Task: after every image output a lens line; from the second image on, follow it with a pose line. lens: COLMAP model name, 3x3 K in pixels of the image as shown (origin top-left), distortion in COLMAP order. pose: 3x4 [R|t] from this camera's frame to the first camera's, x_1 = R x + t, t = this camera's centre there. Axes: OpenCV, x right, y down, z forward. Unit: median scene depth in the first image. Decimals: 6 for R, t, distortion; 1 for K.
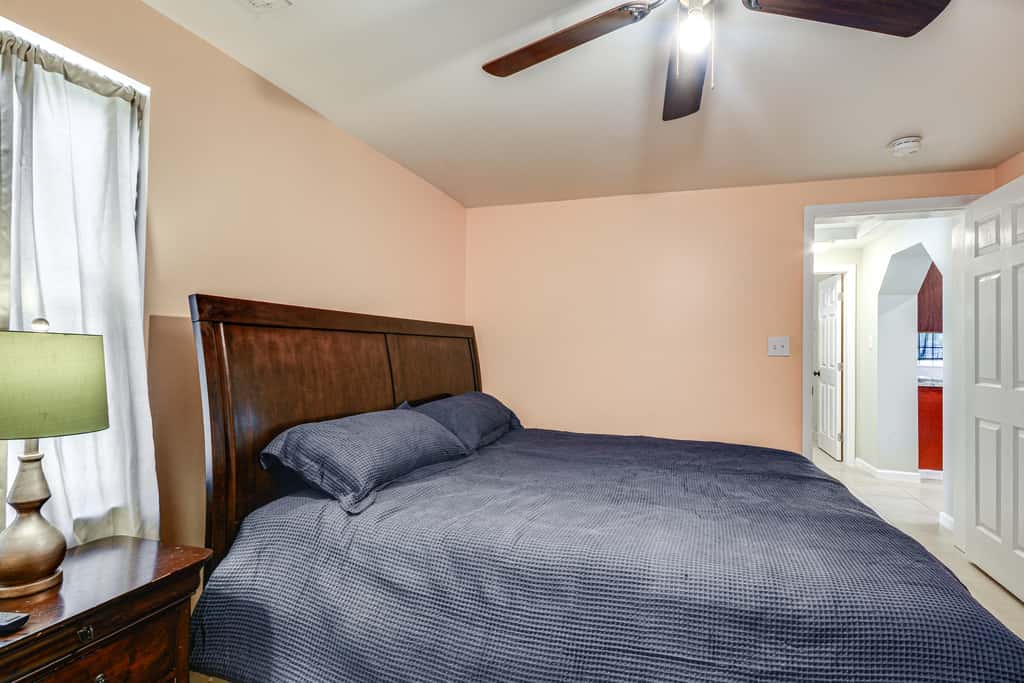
lens RADIAL K [[489.2, 0, 576.0], [0, 489.2, 355.4], [0, 0, 1]] dist [0.029009, -0.012725]
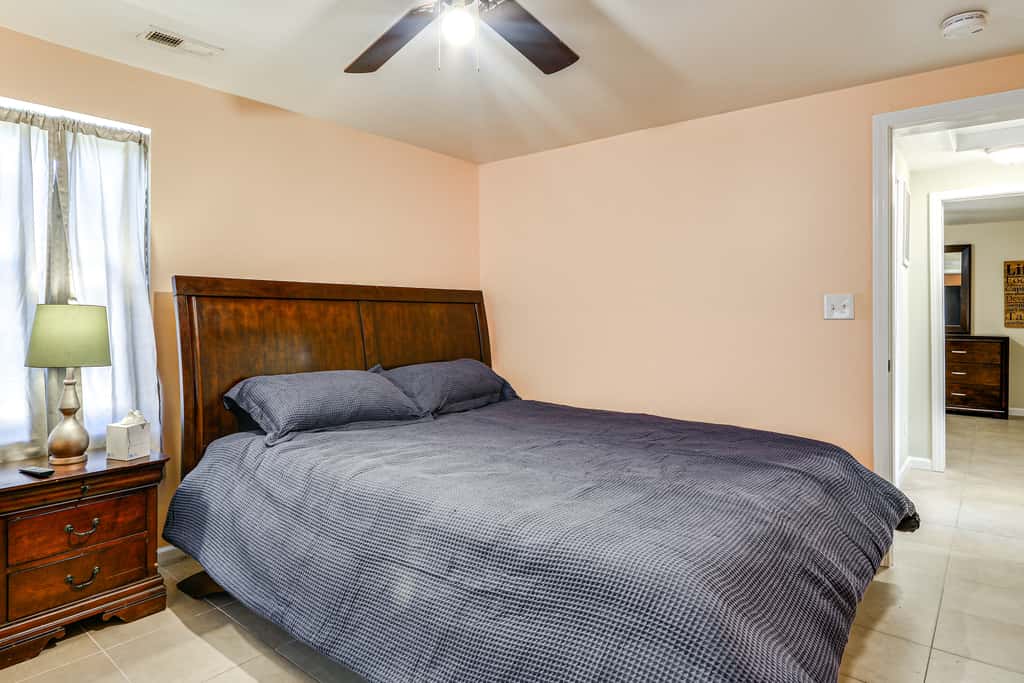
lens RADIAL K [[638.9, 0, 512.0], [0, 638.9, 341.5], [0, 0, 1]] dist [-0.004270, -0.001042]
pose [[0.912217, 0.003174, -0.409696, 0.725612], [0.006571, 0.999728, 0.022375, 0.022209], [0.409656, -0.023103, 0.911948, -0.207045]]
